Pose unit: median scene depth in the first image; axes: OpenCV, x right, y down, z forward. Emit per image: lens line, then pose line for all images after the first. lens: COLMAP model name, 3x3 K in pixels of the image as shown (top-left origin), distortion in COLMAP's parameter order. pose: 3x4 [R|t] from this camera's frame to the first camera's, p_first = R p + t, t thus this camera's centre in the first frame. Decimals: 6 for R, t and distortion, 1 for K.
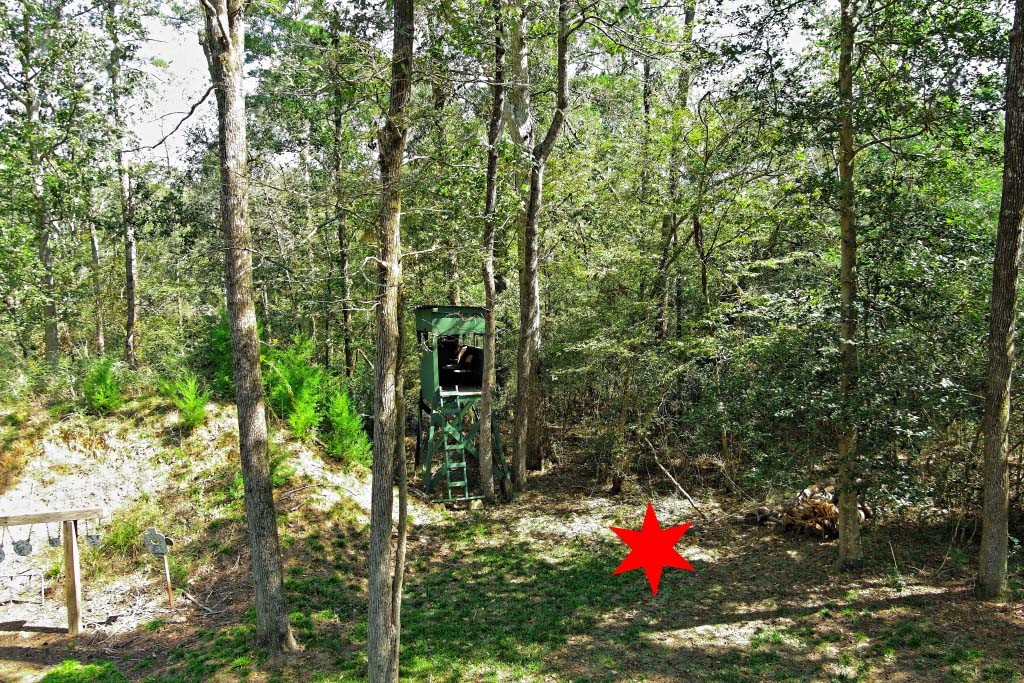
lens RADIAL K [[794.4, 0, 515.7], [0, 794.4, 337.9], [0, 0, 1]] dist [0.013634, -0.027219]
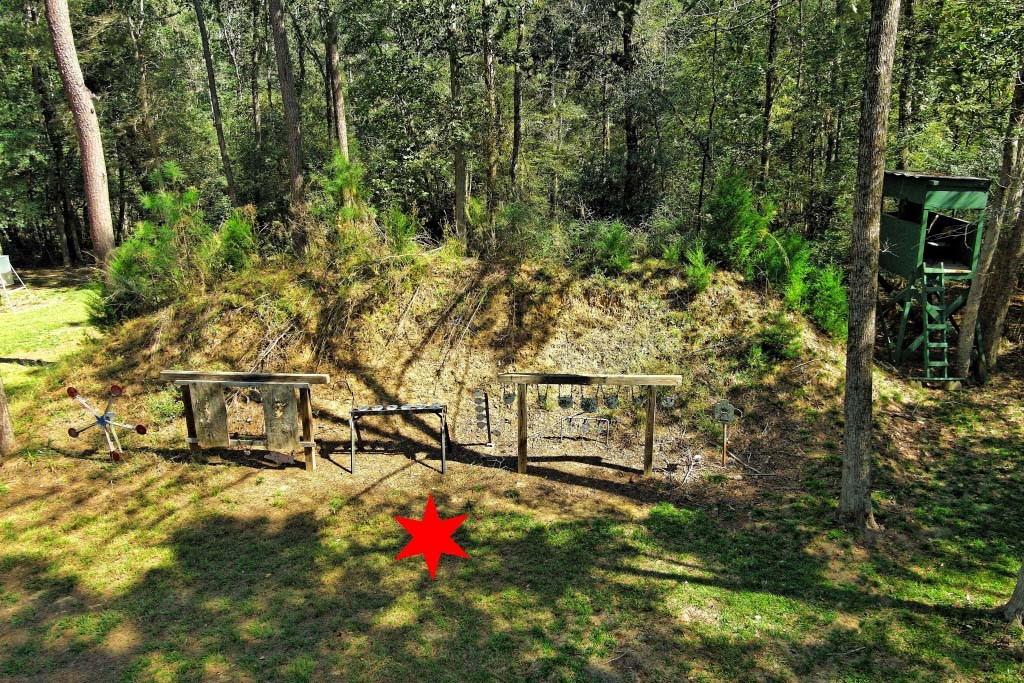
lens RADIAL K [[794.4, 0, 506.8], [0, 794.4, 344.1], [0, 0, 1]] dist [0.013634, -0.027219]
pose [[0.949322, 0.103418, -0.296805, -0.331656], [-0.025546, 0.966581, 0.255086, -0.091575], [0.313267, -0.234577, 0.920238, -0.090577]]
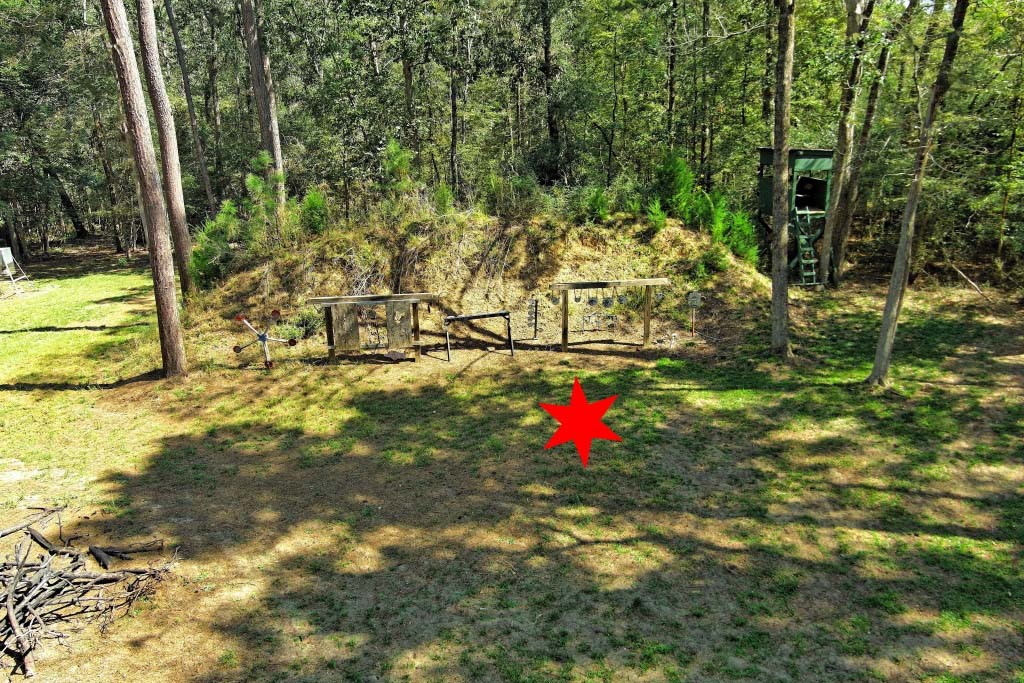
lens RADIAL K [[794.4, 0, 514.1], [0, 794.4, 342.3], [0, 0, 1]] dist [0.013634, -0.027219]
pose [[0.992713, 0.037301, -0.114583, -0.507869], [-0.007398, 0.967954, 0.251018, -0.071462], [0.120274, -0.248341, 0.961177, -0.607100]]
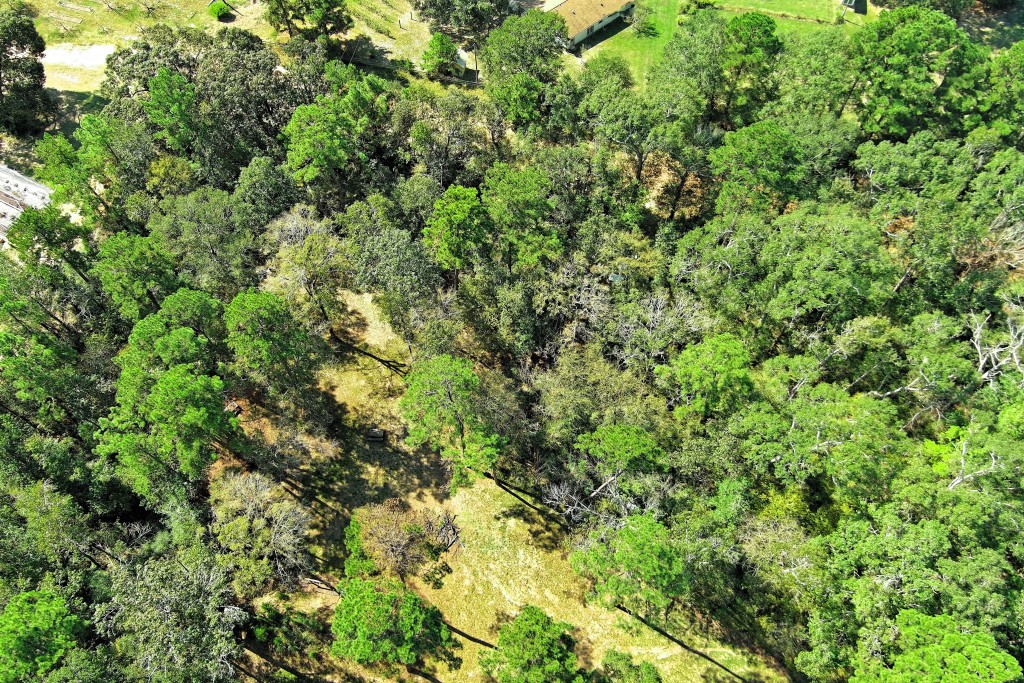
lens RADIAL K [[794.5, 0, 509.9], [0, 794.5, 337.0], [0, 0, 1]] dist [0.012827, -0.026146]
pose [[-0.912509, -0.348317, 0.214484, -2.508713], [0.031171, 0.463603, 0.885495, -6.065245], [-0.407868, 0.814707, -0.412184, 1.159639]]
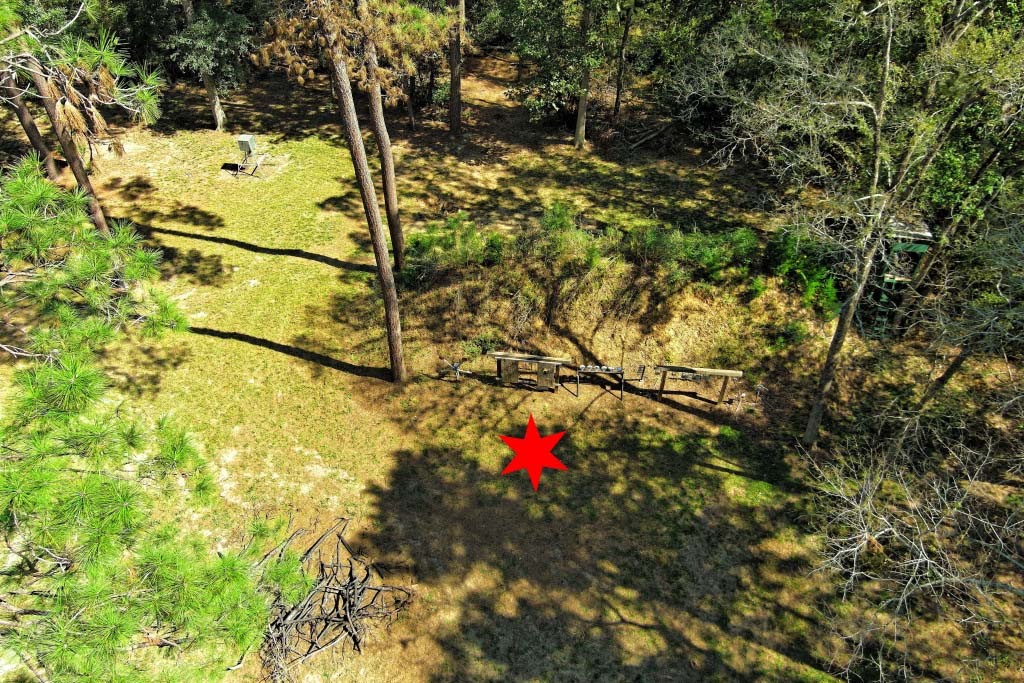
lens RADIAL K [[794.4, 0, 512.1], [0, 794.4, 348.5], [0, 0, 1]] dist [0.013634, -0.027219]
pose [[0.942435, 0.250508, -0.221501, -0.517264], [-0.038503, 0.739292, 0.672283, -1.129454], [0.332166, -0.625054, 0.706380, -0.698410]]
